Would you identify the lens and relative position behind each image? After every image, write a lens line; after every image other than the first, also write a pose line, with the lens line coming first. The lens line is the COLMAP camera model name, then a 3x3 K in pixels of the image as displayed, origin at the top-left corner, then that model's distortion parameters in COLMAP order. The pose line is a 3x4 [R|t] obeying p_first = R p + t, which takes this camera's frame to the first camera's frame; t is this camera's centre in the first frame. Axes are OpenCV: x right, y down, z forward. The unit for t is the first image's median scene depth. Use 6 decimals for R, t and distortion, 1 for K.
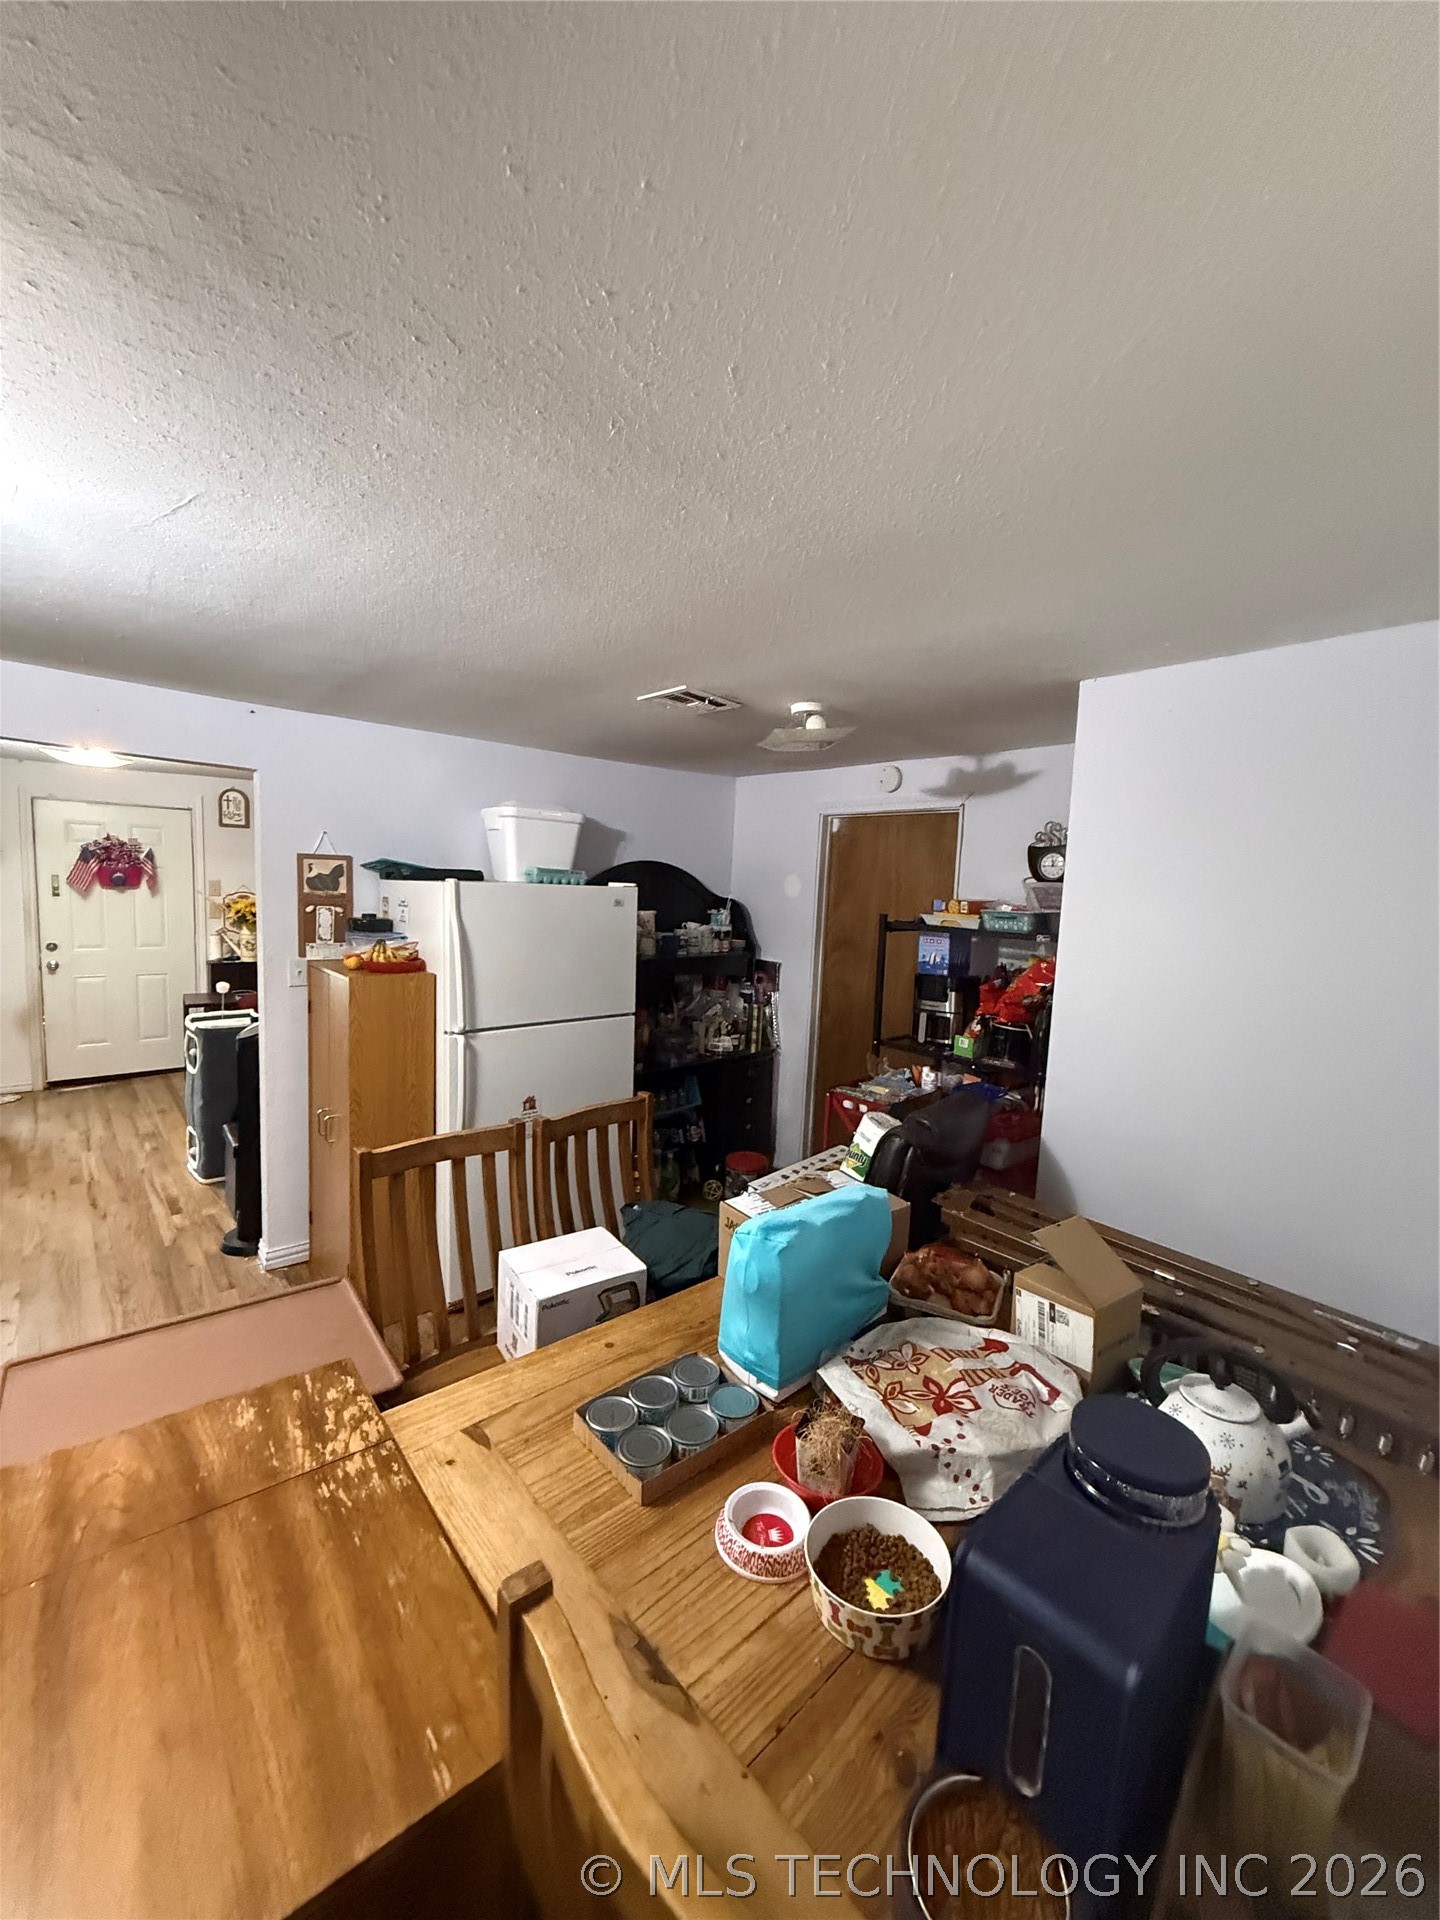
lens RADIAL K [[752.3, 0, 719.1], [0, 752.3, 957.6], [0, 0, 1]] dist [0.017976, 0.000346]
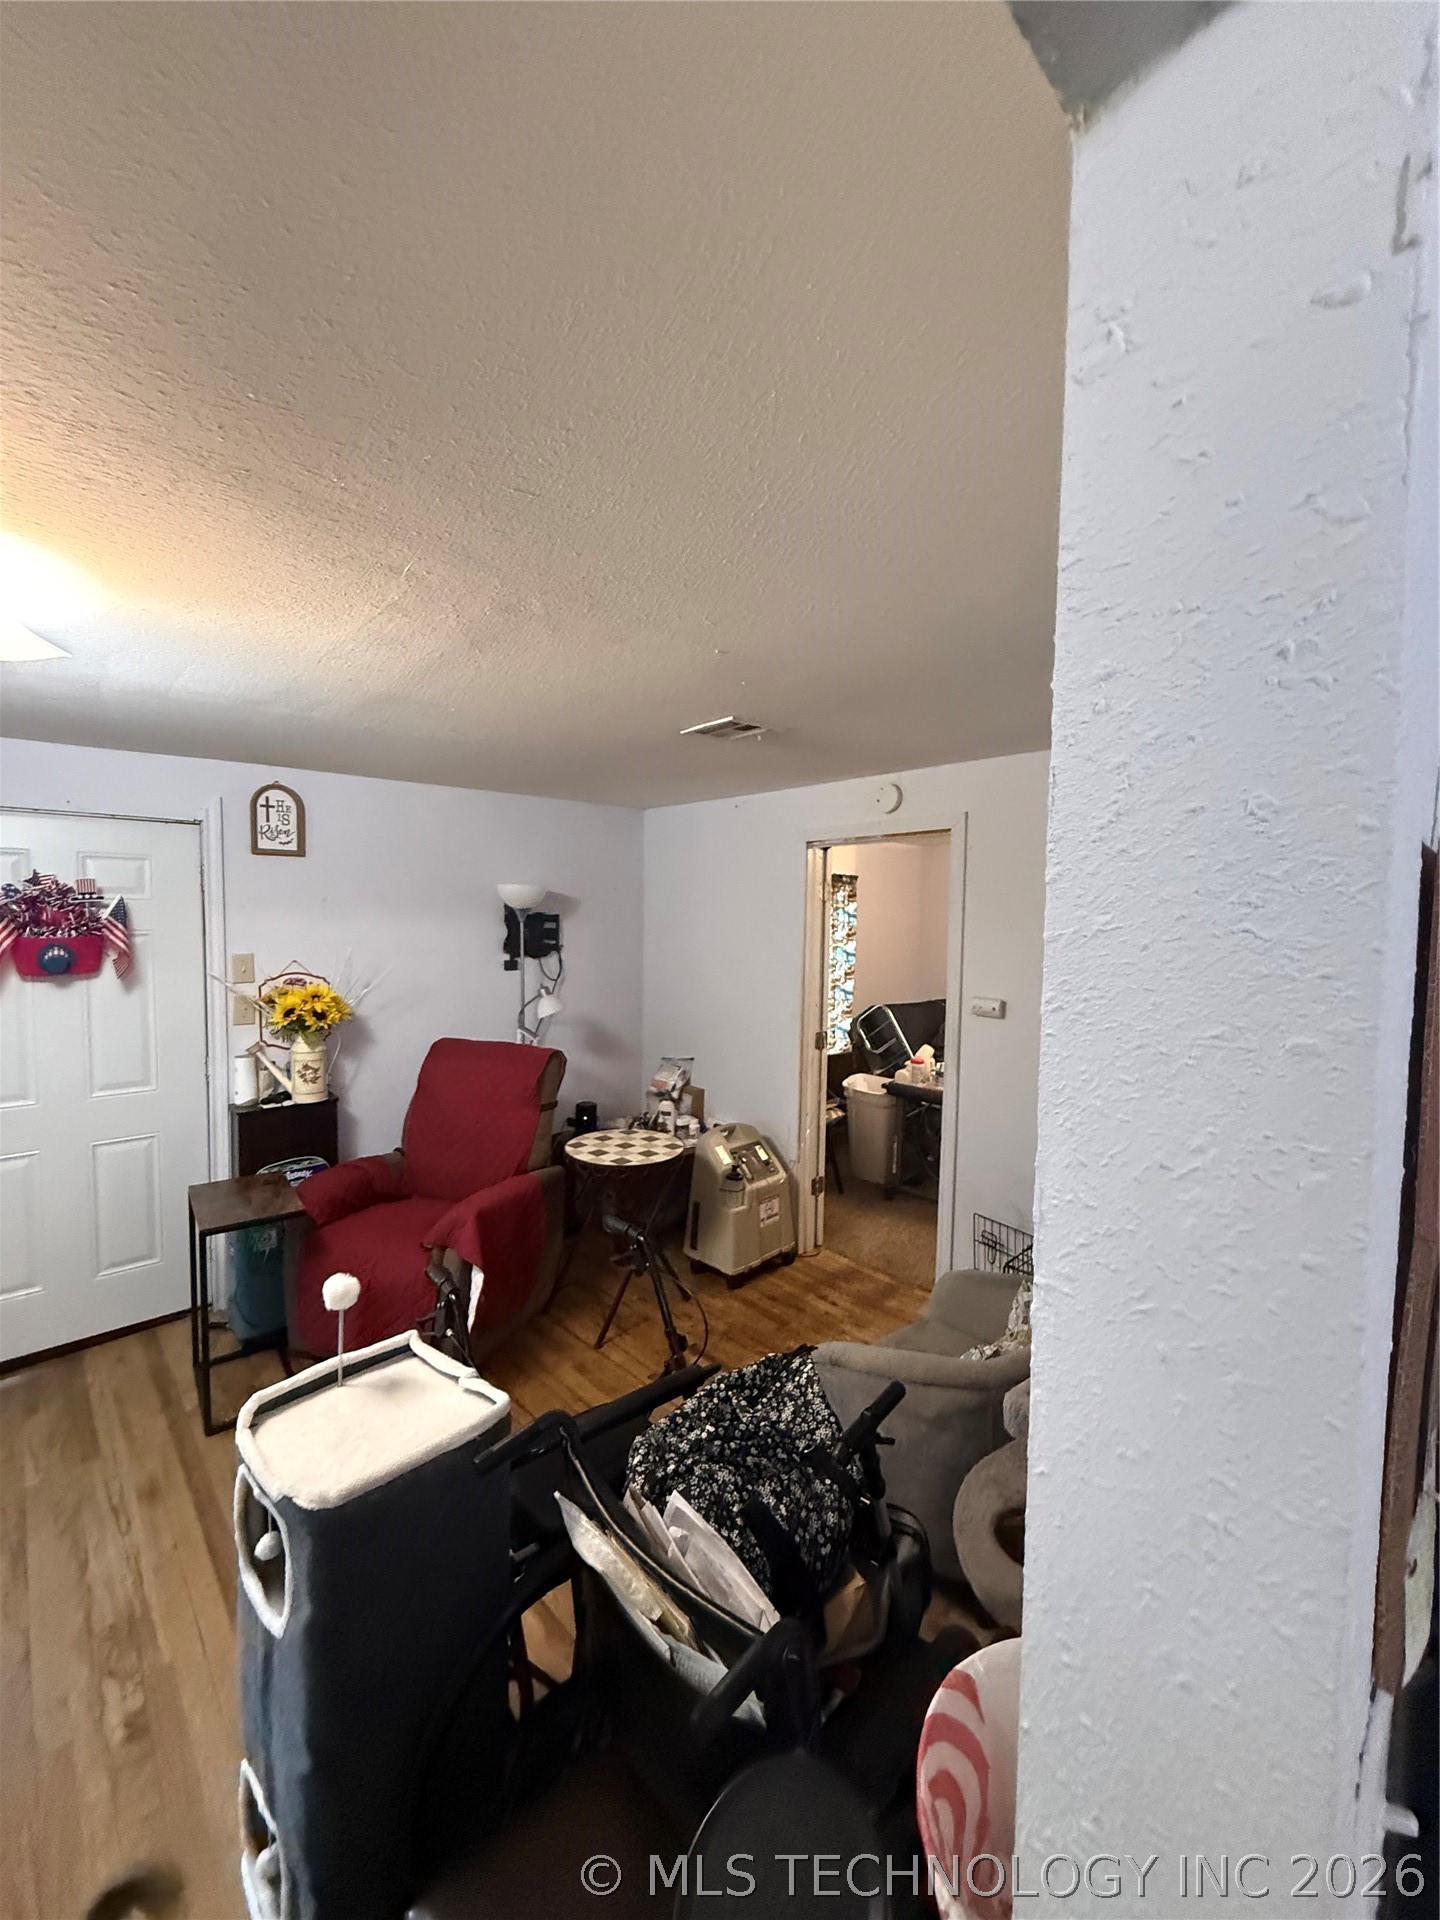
lens RADIAL K [[752.3, 0, 721.0], [0, 752.3, 961.3], [0, 0, 1]] dist [0.017976, 0.000346]
pose [[0.999183, -0.022080, 0.033857, -0.346595], [0.022919, 0.999435, -0.024588, -0.076106], [-0.033295, 0.025344, 0.999124, 0.454378]]
